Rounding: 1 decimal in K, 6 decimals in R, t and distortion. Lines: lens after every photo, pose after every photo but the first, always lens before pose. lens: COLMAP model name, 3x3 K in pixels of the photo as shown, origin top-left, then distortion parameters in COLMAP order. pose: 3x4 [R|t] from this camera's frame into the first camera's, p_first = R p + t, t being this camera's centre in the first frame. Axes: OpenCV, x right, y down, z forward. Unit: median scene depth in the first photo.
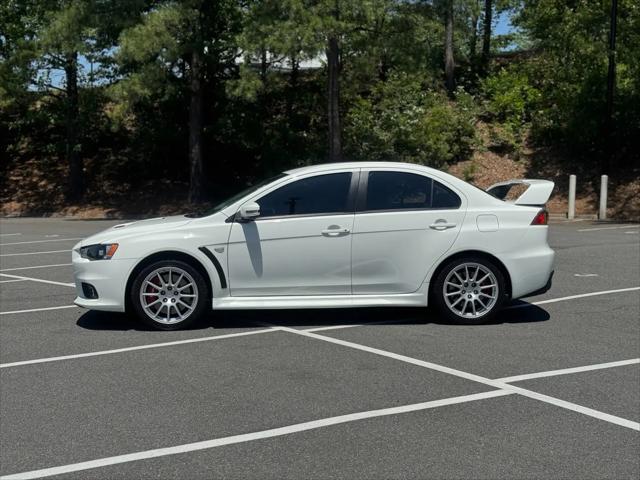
lens RADIAL K [[886.5, 0, 320.0], [0, 886.5, 240.0], [0, 0, 1]] dist [0.139586, -0.152953]
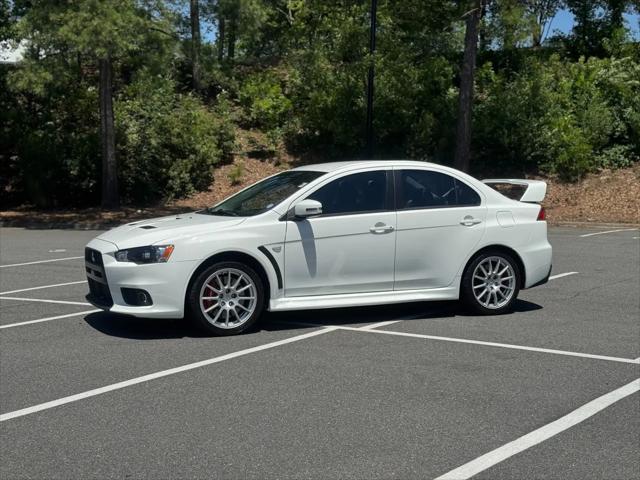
lens RADIAL K [[883.0, 0, 320.0], [0, 883.0, 240.0], [0, 0, 1]] dist [0.121892, -0.060143]
pose [[0.933904, -0.017681, 0.357086, -0.406950], [0.019727, 0.999803, -0.002088, 0.004038], [-0.356978, 0.008995, 0.934069, 0.086268]]
